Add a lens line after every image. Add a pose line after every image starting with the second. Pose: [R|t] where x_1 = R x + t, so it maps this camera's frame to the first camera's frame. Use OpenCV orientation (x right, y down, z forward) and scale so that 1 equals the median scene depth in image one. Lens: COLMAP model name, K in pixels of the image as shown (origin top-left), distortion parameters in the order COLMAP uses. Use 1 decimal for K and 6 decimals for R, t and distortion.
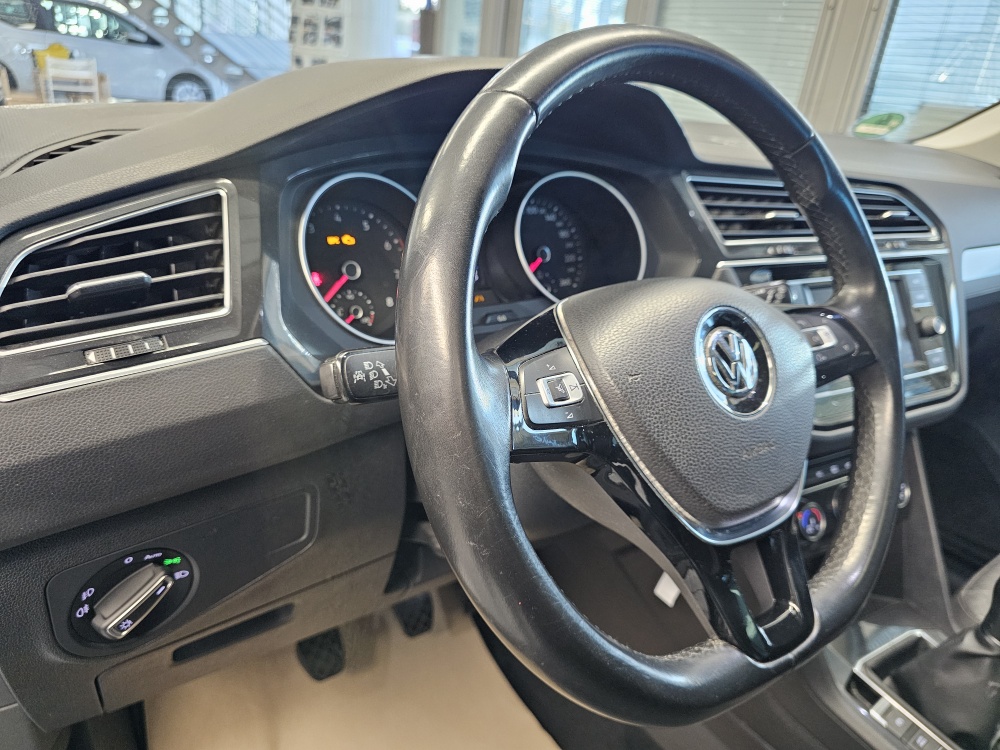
lens RADIAL K [[703.6, 0, 504.7], [0, 703.6, 373.0], [0, 0, 1]] dist [-0.006742, -0.004827]
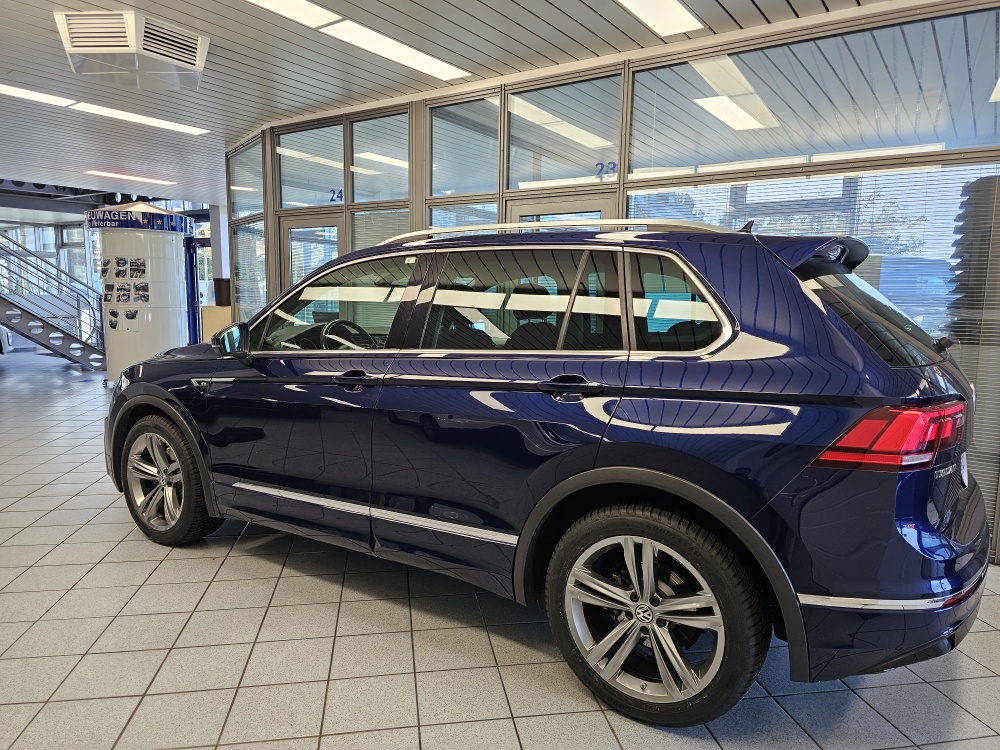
lens RADIAL K [[669.4, 0, 498.0], [0, 669.4, 369.3], [0, 0, 1]] dist [0.094328, -0.116854]
pose [[0.928247, -0.127918, 0.349276, -0.835046], [0.219851, 0.946111, -0.237780, 2.055291], [-0.300038, 0.297507, 0.906348, -5.717611]]
